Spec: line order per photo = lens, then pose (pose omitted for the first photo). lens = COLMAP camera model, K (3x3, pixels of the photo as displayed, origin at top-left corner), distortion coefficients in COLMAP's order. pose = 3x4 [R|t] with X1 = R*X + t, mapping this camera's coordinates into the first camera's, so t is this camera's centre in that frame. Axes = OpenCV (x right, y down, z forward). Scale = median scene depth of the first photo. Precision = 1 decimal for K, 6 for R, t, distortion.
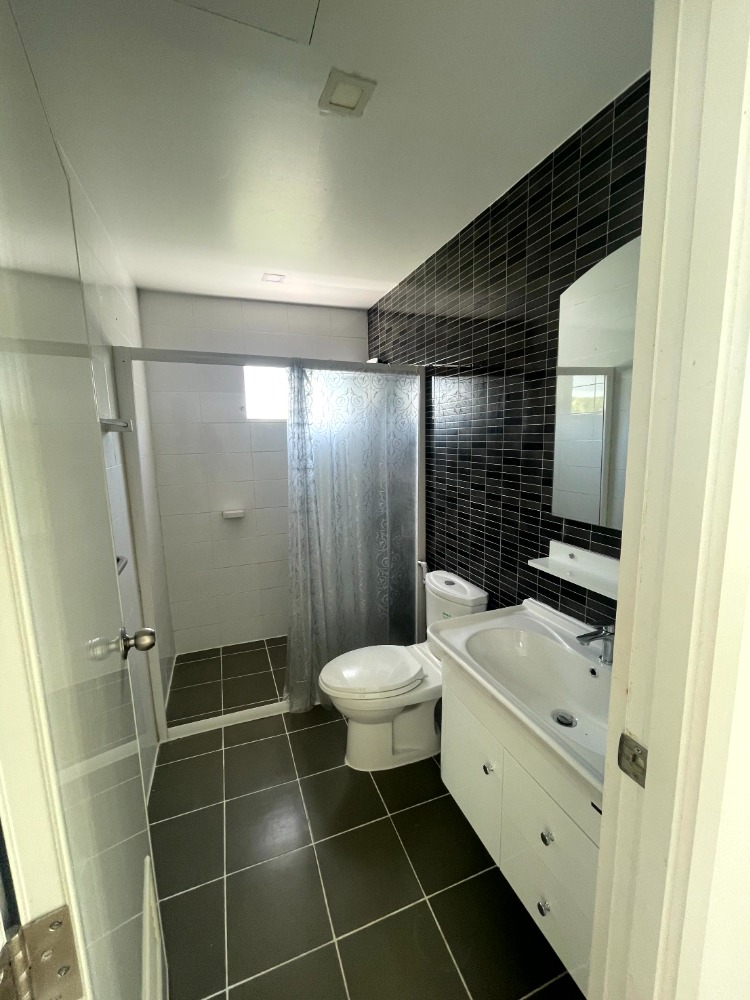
lens RADIAL K [[405.7, 0, 380.7], [0, 405.7, 492.3], [0, 0, 1]] dist [-0.002038, 0.001170]
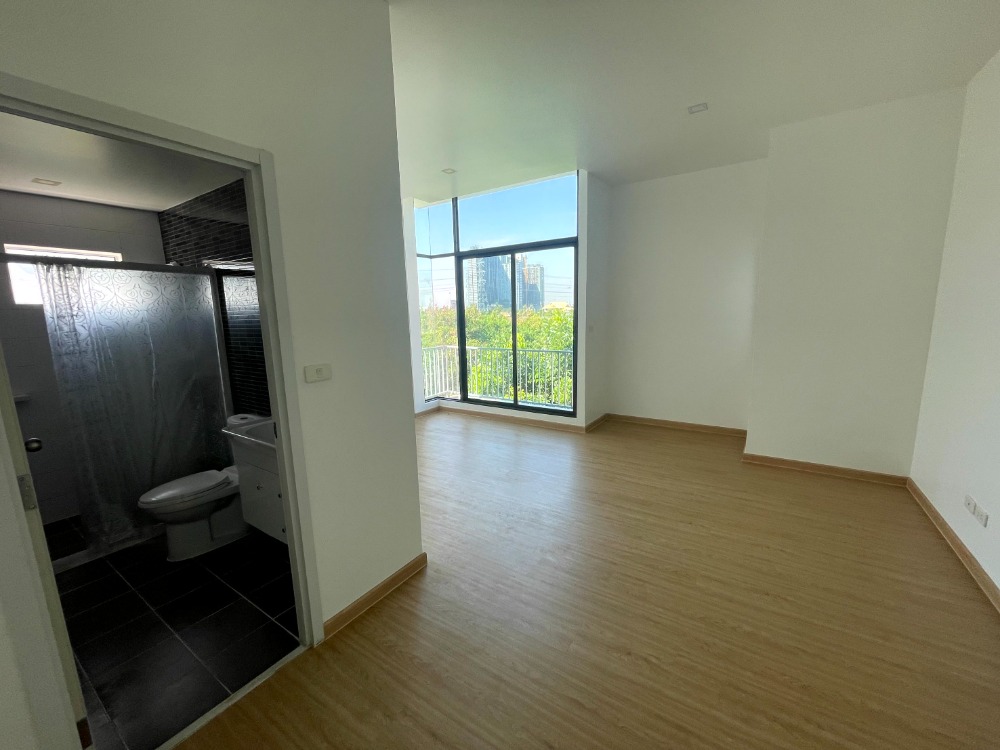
lens RADIAL K [[405.7, 0, 499.9], [0, 405.7, 381.8], [0, 0, 1]] dist [-0.002038, 0.001170]
pose [[0.820238, -0.085920, 0.565533, 0.159138], [0.081854, 0.996110, 0.032618, 0.172727], [-0.566136, 0.019537, 0.824081, -1.140137]]
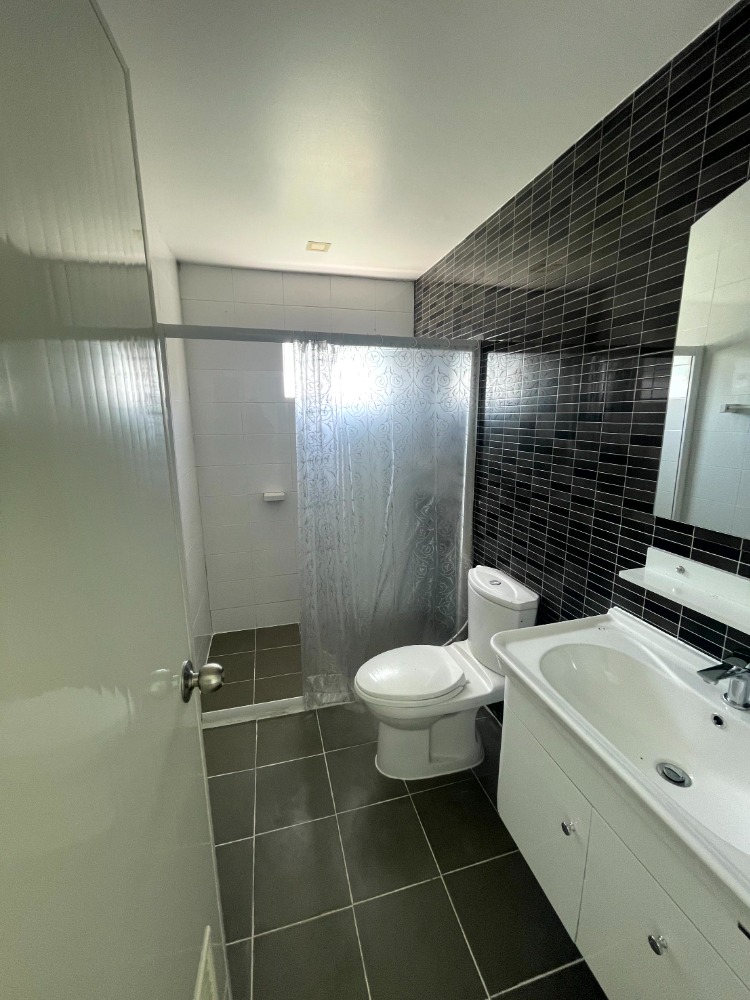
lens RADIAL K [[405.7, 0, 373.1], [0, 405.7, 505.3], [0, 0, 1]] dist [-0.002038, 0.001170]
pose [[0.994110, 0.043981, -0.099049, -0.035130], [-0.036557, 0.996471, 0.075561, -0.015956], [0.102022, -0.071495, 0.992210, 0.097710]]
